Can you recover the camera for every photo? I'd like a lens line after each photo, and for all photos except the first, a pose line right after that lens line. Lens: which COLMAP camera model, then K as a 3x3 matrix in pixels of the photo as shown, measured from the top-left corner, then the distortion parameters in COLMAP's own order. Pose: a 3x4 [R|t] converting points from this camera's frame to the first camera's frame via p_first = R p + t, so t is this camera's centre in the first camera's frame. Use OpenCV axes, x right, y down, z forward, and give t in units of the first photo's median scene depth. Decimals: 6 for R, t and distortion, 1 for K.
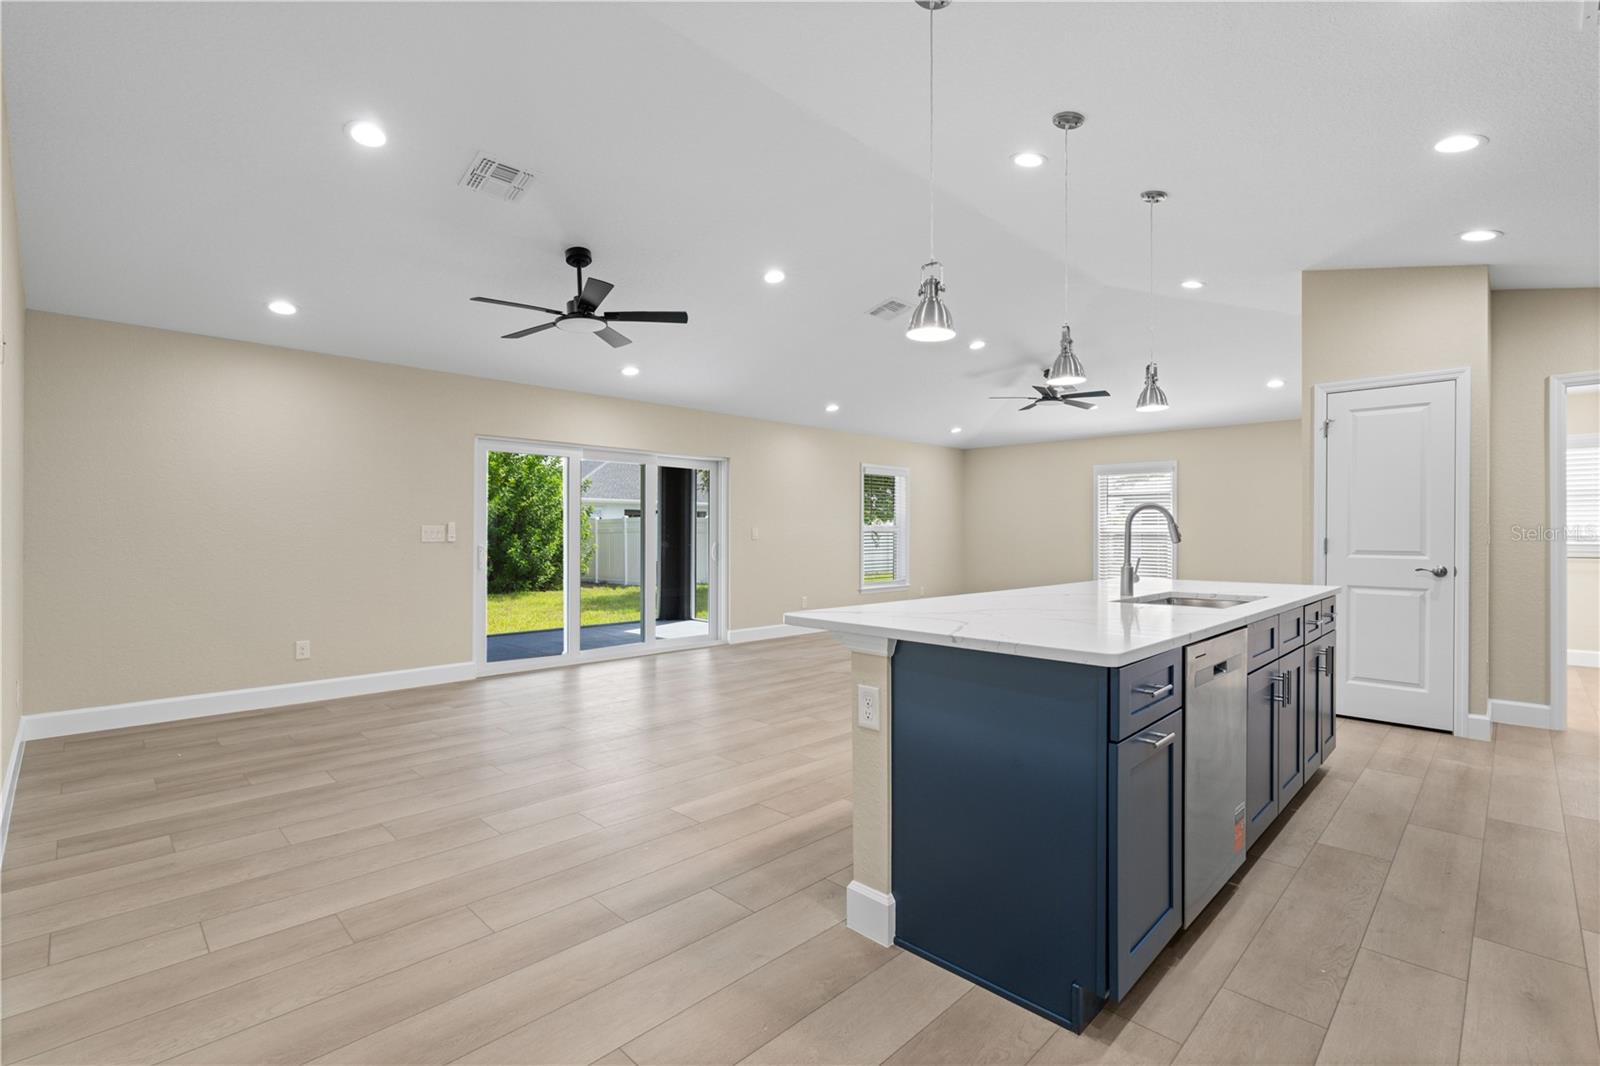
lens RADIAL K [[720.2, 0, 800.4], [0, 720.2, 537.2], [0, 0, 1]] dist [-0.002125, -0.000252]
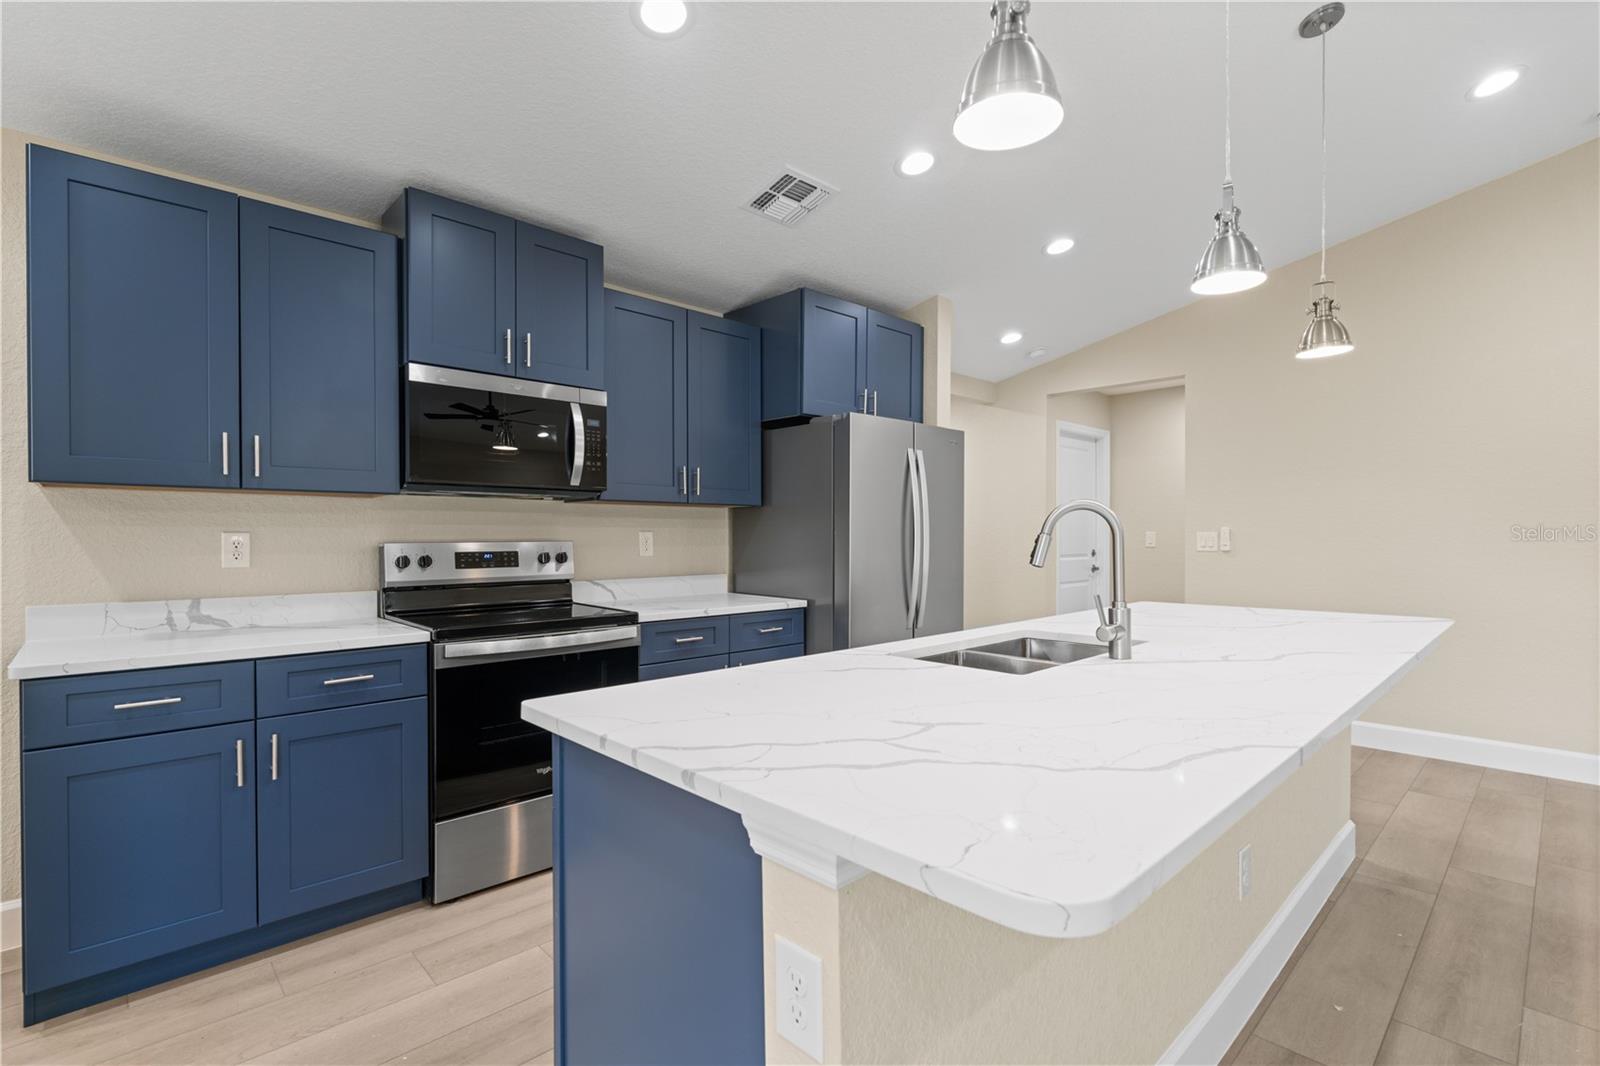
lens RADIAL K [[738.7, 0, 803.6], [0, 738.7, 540.9], [0, 0, 1]] dist [-0.002763, -0.000022]
pose [[-0.999812, 0.001997, 0.019291, 0.731948], [0.002211, 0.999936, 0.011094, -0.022038], [-0.019268, 0.011135, -0.999752, 1.676699]]
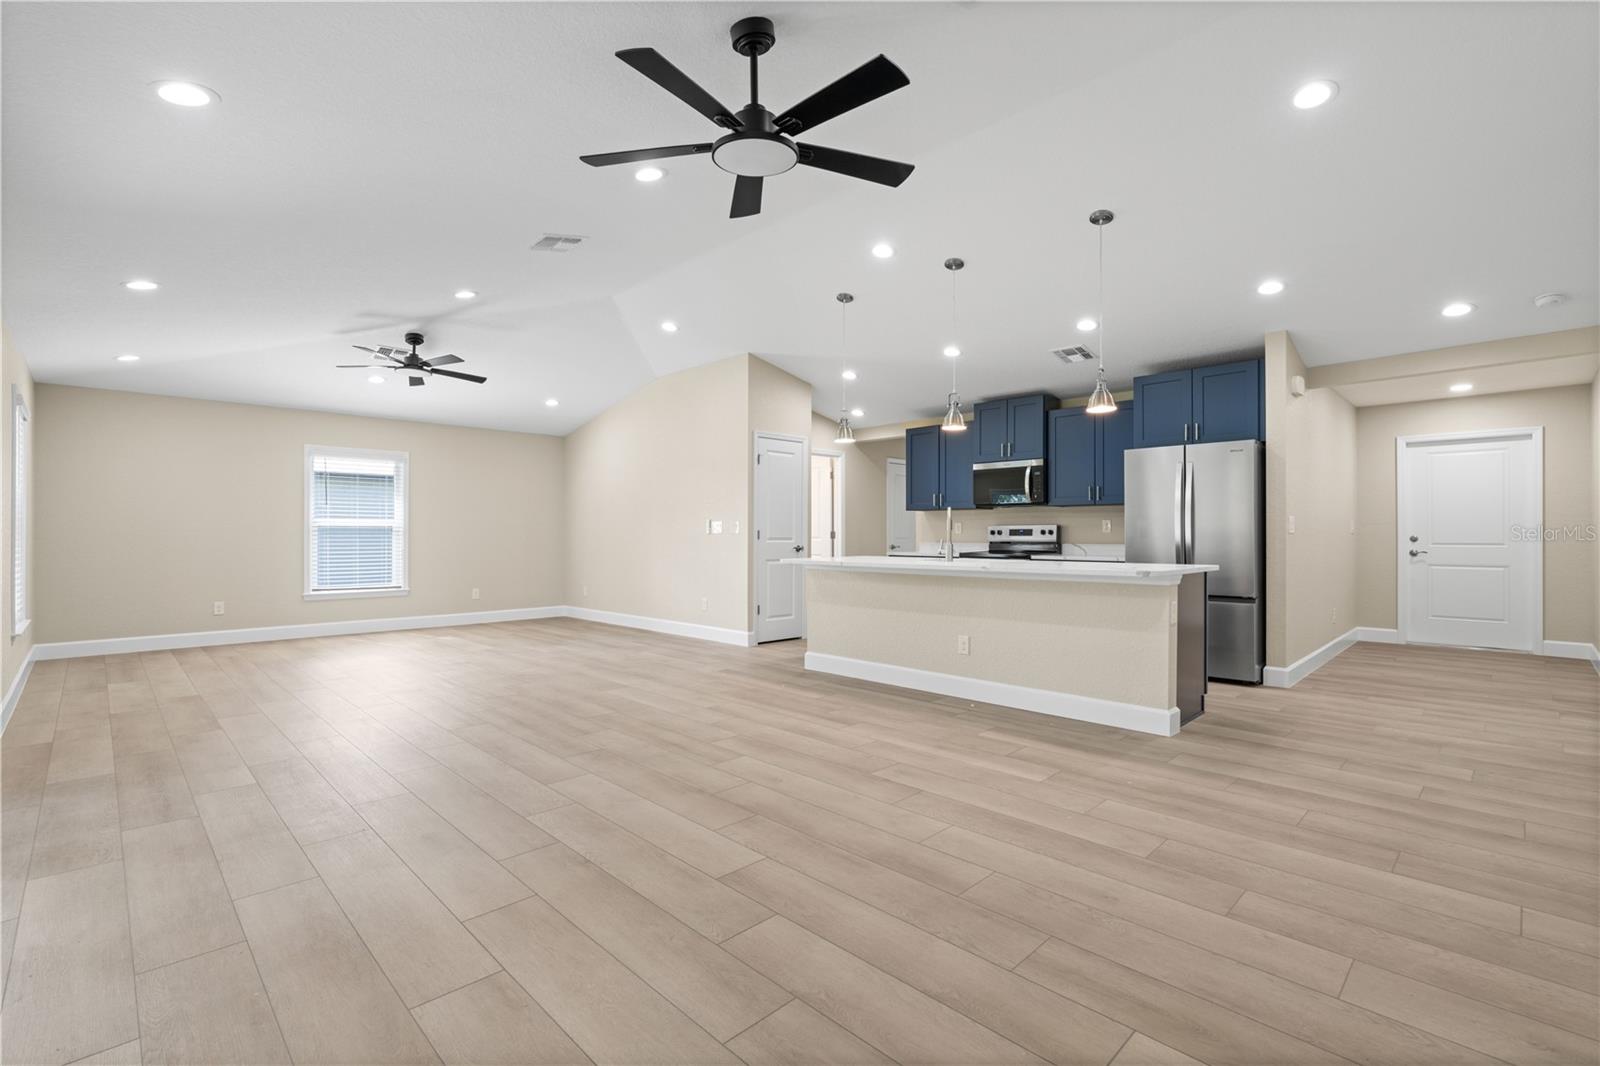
lens RADIAL K [[720.3, 0, 800.0], [0, 720.3, 533.0], [0, 0, 1]] dist [-0.000449, -0.000213]
pose [[0.006481, 0.000213, 0.999979, -1.287889], [0.005535, 0.999985, -0.000249, 0.013004], [-0.999964, 0.005536, 0.006480, 1.398769]]
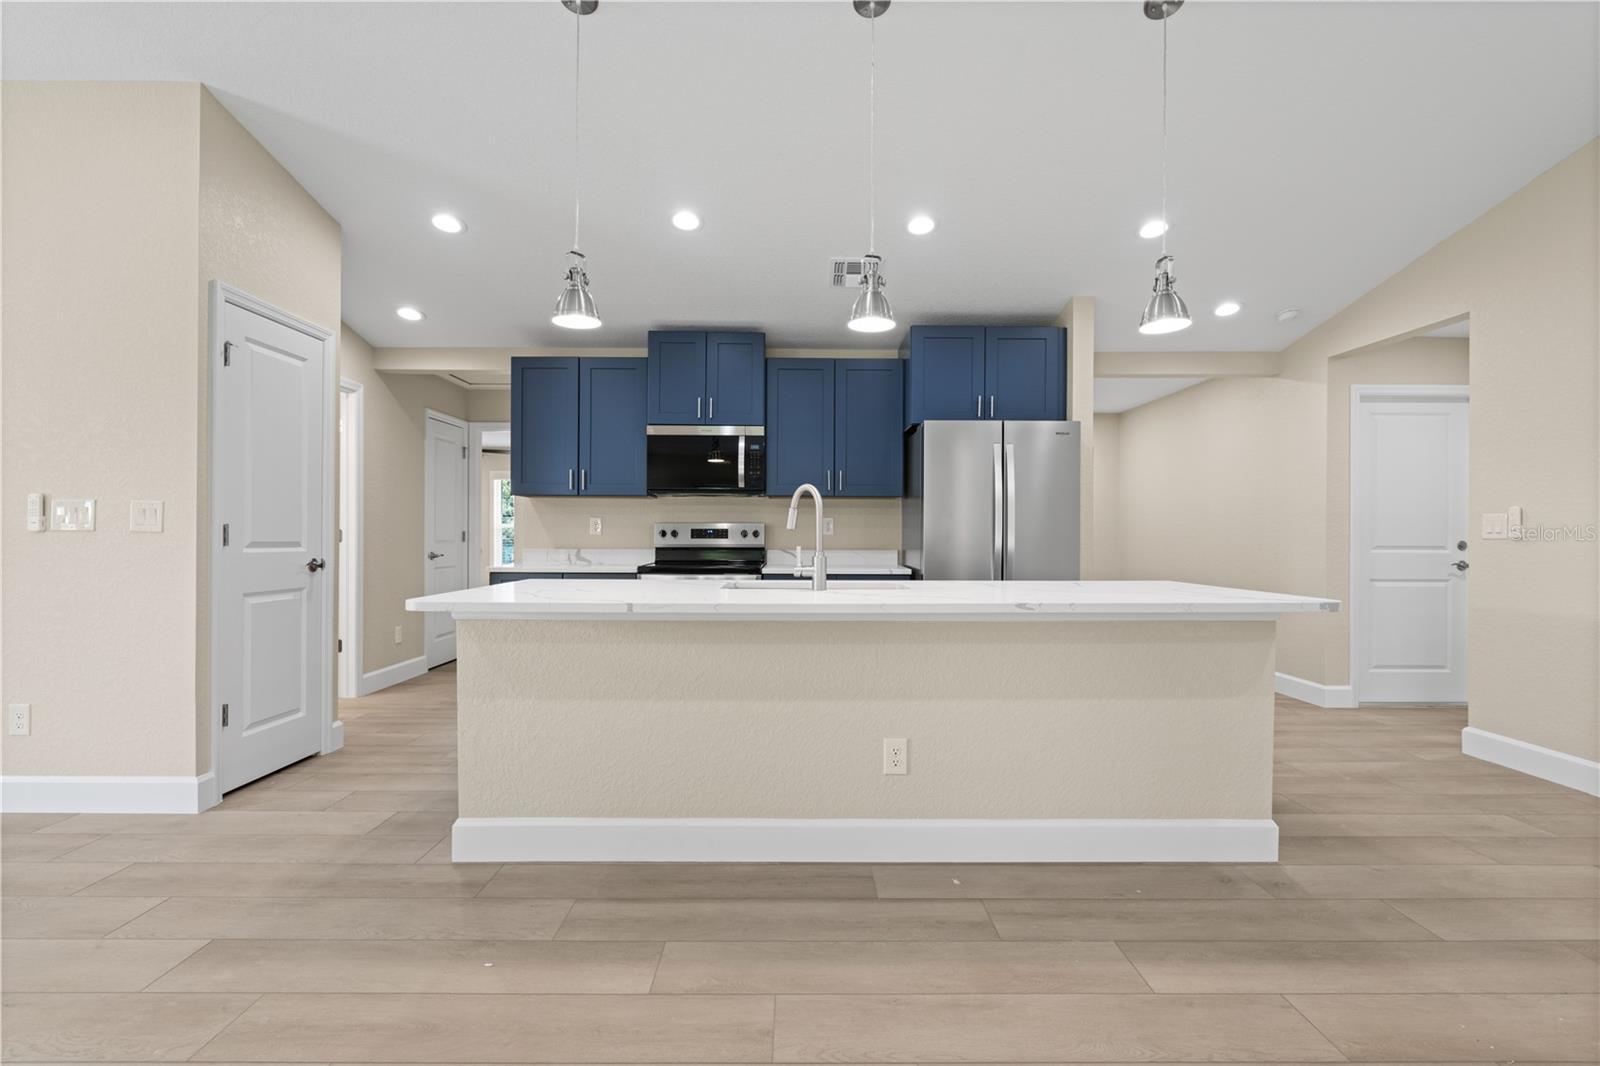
lens RADIAL K [[720.2, 0, 800.4], [0, 720.2, 537.2], [0, 0, 1]] dist [-0.002125, -0.000252]
pose [[-0.712145, -0.005041, 0.702014, -0.141836], [-0.001689, 0.999984, 0.005467, 0.013529], [-0.702030, 0.002708, -0.712142, 1.706443]]
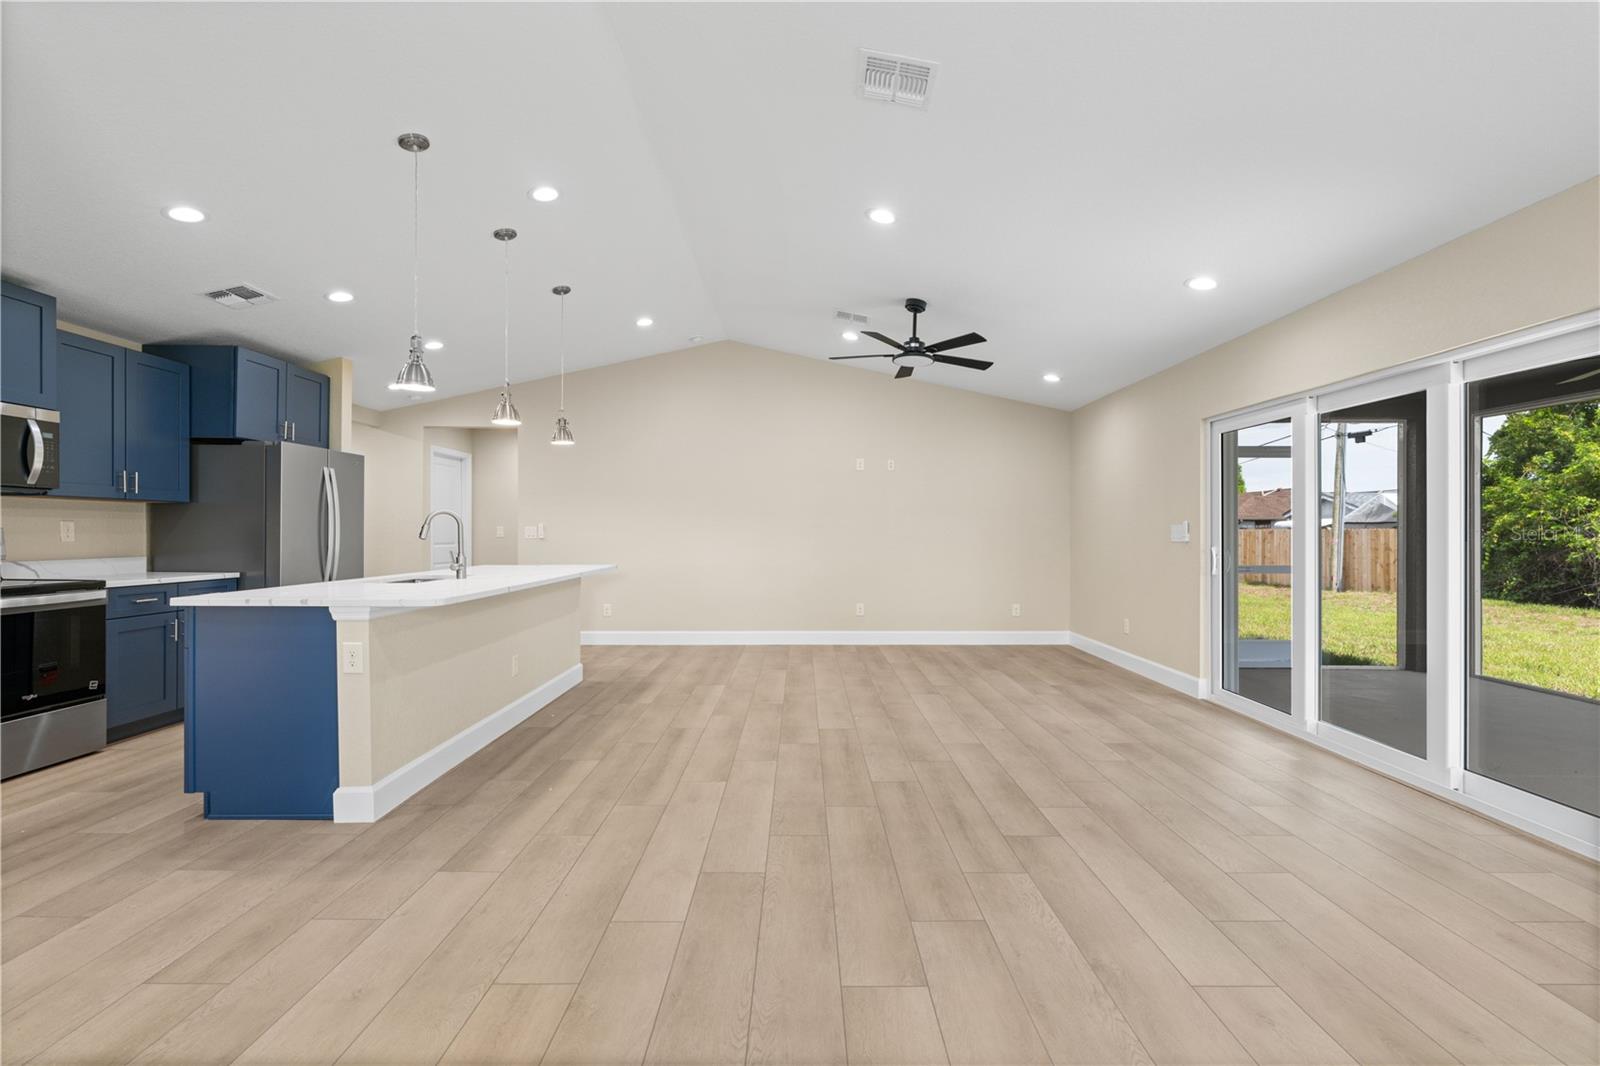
lens RADIAL K [[720.2, 0, 800.4], [0, 720.2, 537.2], [0, 0, 1]] dist [-0.002125, -0.000252]
pose [[-0.706568, 0.003350, -0.707637, 1.003531], [-0.004502, 0.999947, 0.009228, -0.012250], [0.707631, 0.009706, -0.706516, 2.509160]]
